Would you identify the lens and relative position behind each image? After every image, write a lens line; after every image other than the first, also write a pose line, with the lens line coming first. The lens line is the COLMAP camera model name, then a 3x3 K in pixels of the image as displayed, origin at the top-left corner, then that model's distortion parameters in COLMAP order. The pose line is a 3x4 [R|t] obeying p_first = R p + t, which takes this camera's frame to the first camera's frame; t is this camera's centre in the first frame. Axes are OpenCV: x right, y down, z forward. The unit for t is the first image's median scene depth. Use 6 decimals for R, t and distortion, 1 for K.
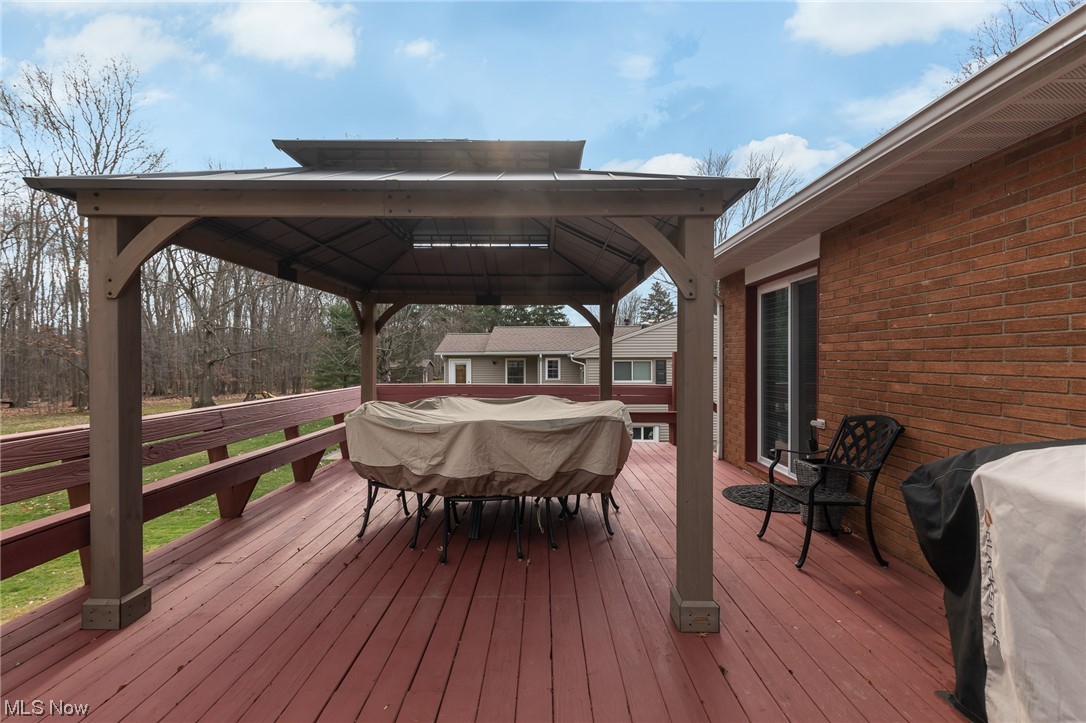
lens RADIAL K [[481.8, 0, 543.0], [0, 481.8, 361.5], [0, 0, 1]] dist [0.000263, 0.000030]
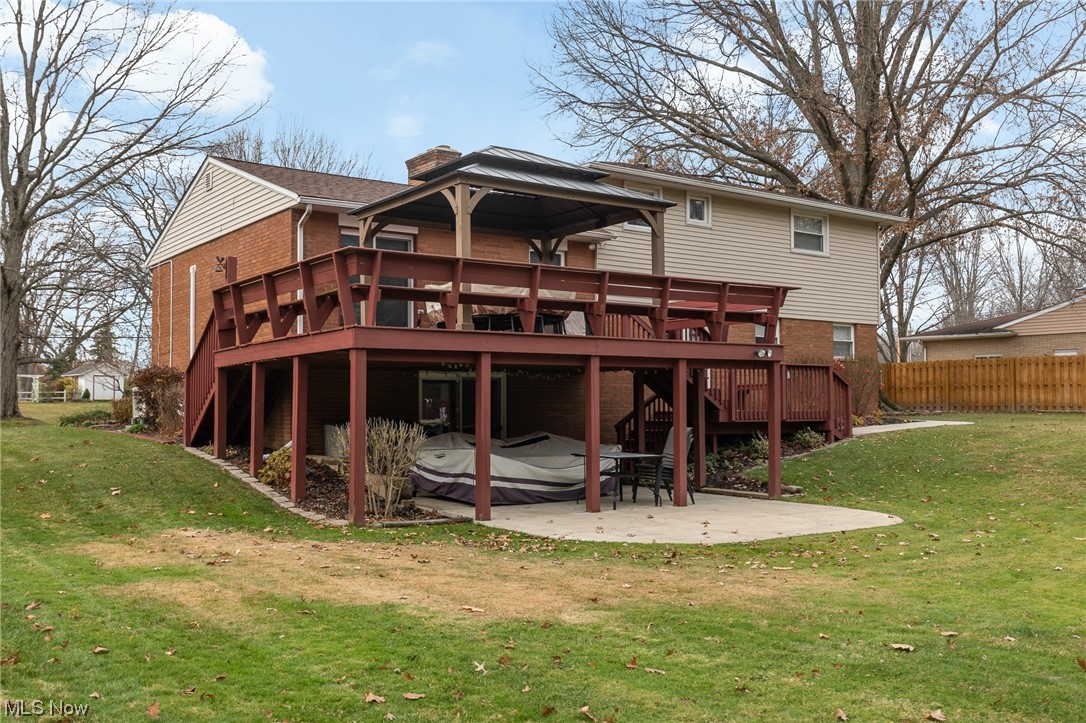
lens RADIAL K [[1029.2, 0, 543.0], [0, 1029.2, 361.5], [0, 0, 1]] dist [0.007690, 0.004531]
pose [[-0.589325, 0.052659, 0.806178, -4.348114], [0.015999, 0.998439, -0.053521, 0.769664], [-0.807738, -0.018643, -0.589247, 4.150034]]
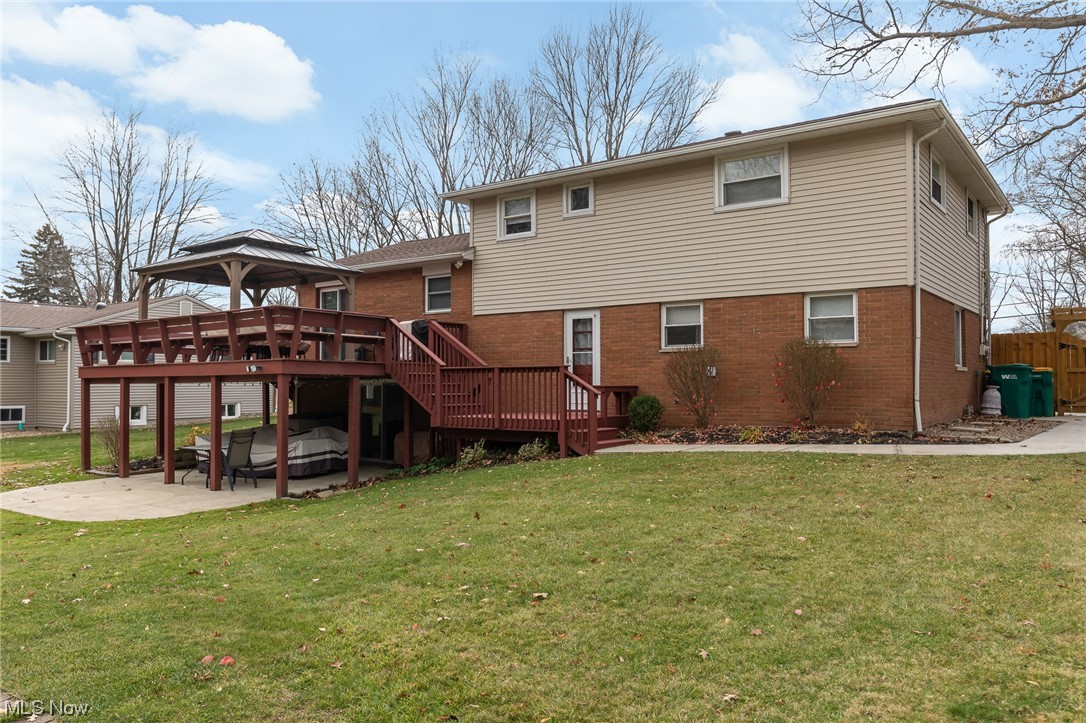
lens RADIAL K [[829.2, 0, 543.0], [0, 829.2, 361.5], [0, 0, 1]] dist [0.000798, 0.001297]
pose [[0.585788, 0.027541, 0.809996, -3.745552], [0.005393, 0.999268, -0.037876, 0.612692], [-0.810447, 0.026556, 0.585210, -3.820988]]
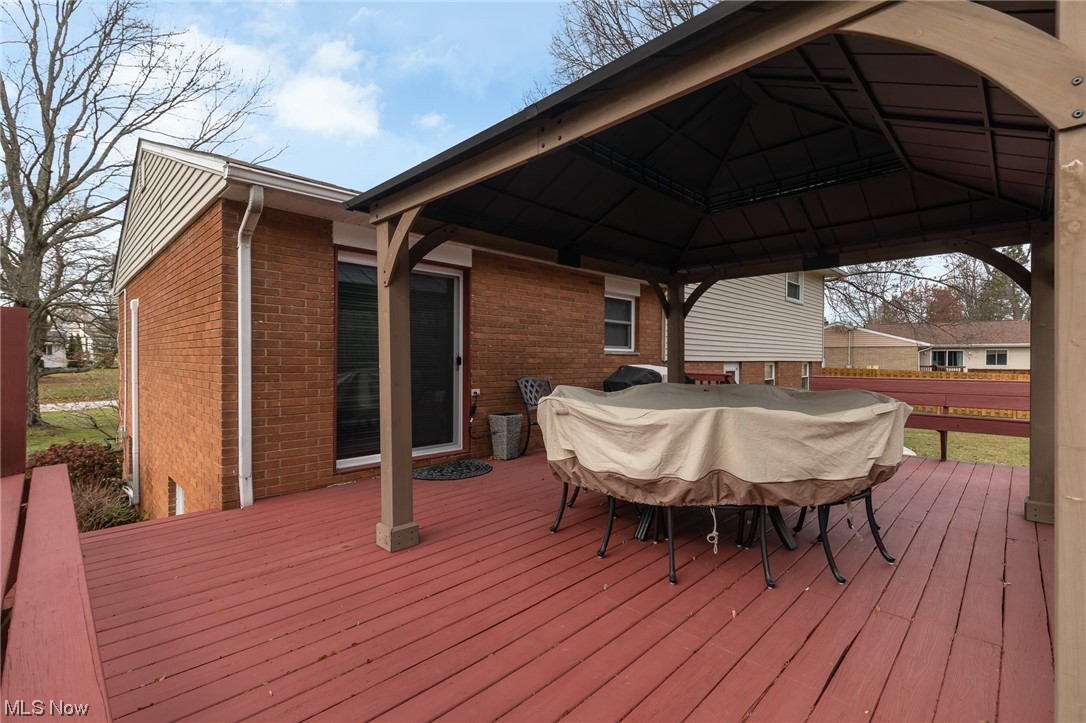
lens RADIAL K [[481.8, 0, 543.0], [0, 481.8, 361.5], [0, 0, 1]] dist [0.000263, 0.000030]
pose [[-0.716147, 0.000802, 0.697949, -0.632218], [0.004568, 0.999983, 0.003539, 0.050973], [-0.697935, 0.005723, -0.716138, 2.344768]]
